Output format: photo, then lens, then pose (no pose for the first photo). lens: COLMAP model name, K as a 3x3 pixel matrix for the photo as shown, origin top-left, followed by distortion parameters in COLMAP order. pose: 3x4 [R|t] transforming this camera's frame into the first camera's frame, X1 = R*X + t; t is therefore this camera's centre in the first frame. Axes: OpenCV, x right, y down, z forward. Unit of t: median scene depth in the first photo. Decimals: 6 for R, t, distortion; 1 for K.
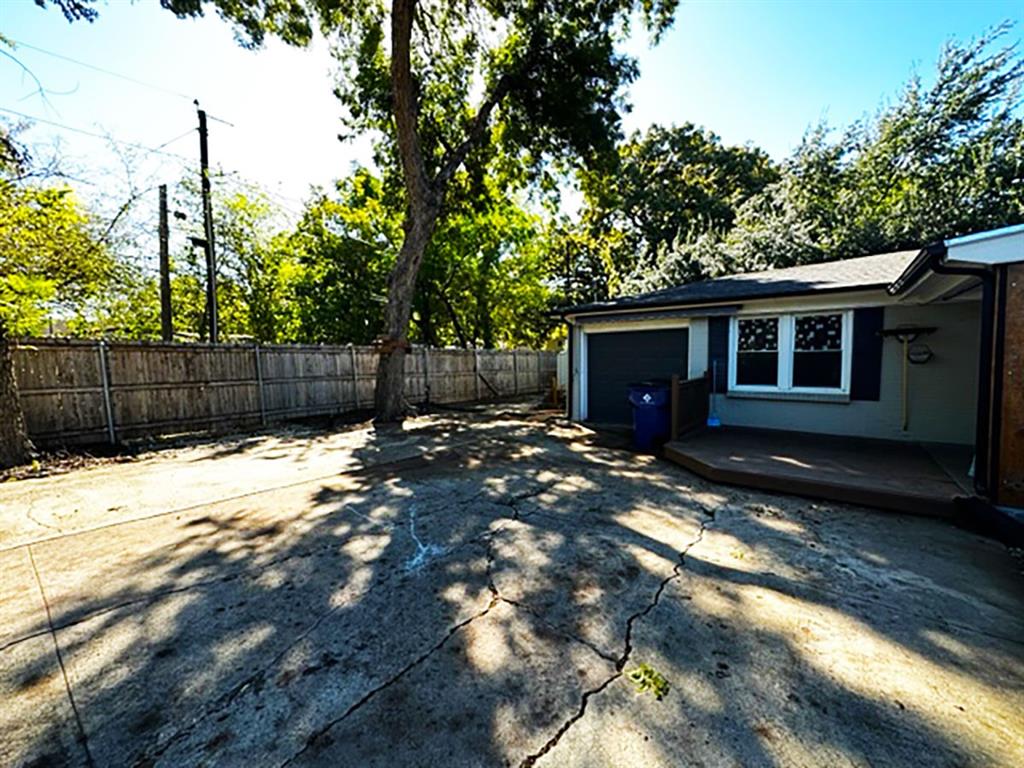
lens RADIAL K [[408.2, 0, 513.3], [0, 408.2, 382.9], [0, 0, 1]] dist [-0.002834, 0.000732]
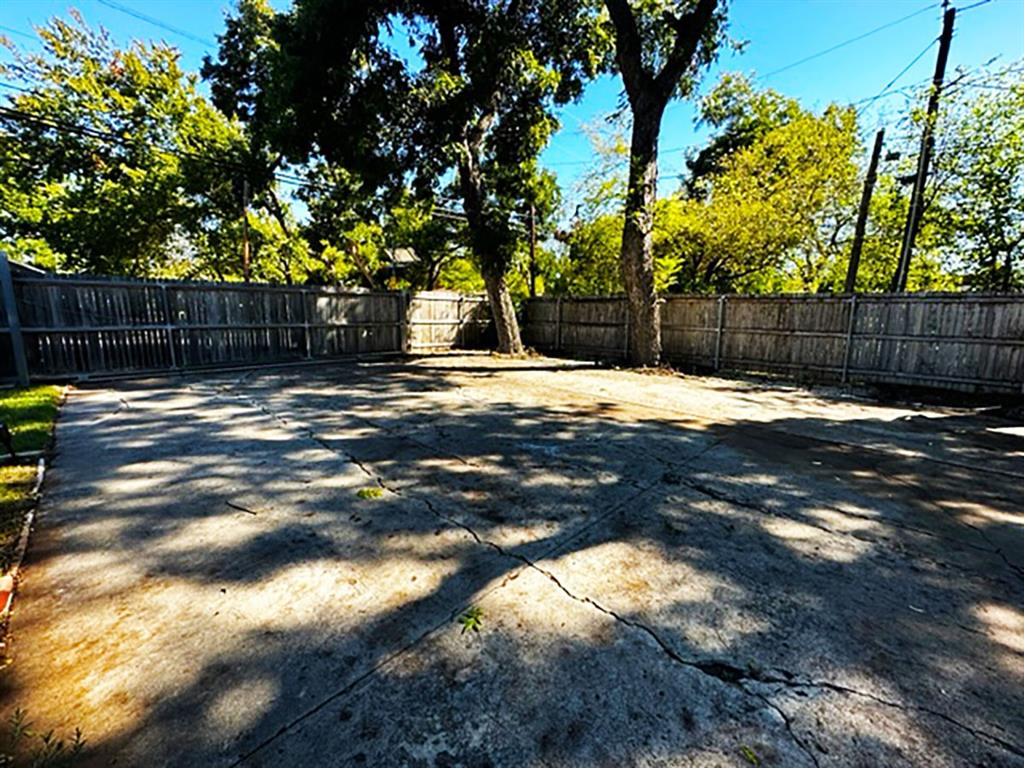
lens RADIAL K [[408.2, 0, 513.3], [0, 408.2, 382.9], [0, 0, 1]] dist [-0.002834, 0.000732]
pose [[-0.109331, 0.180148, -0.977545, 0.971508], [-0.075686, 0.979076, 0.188895, -0.036017], [0.991120, 0.094638, -0.093409, 0.903620]]
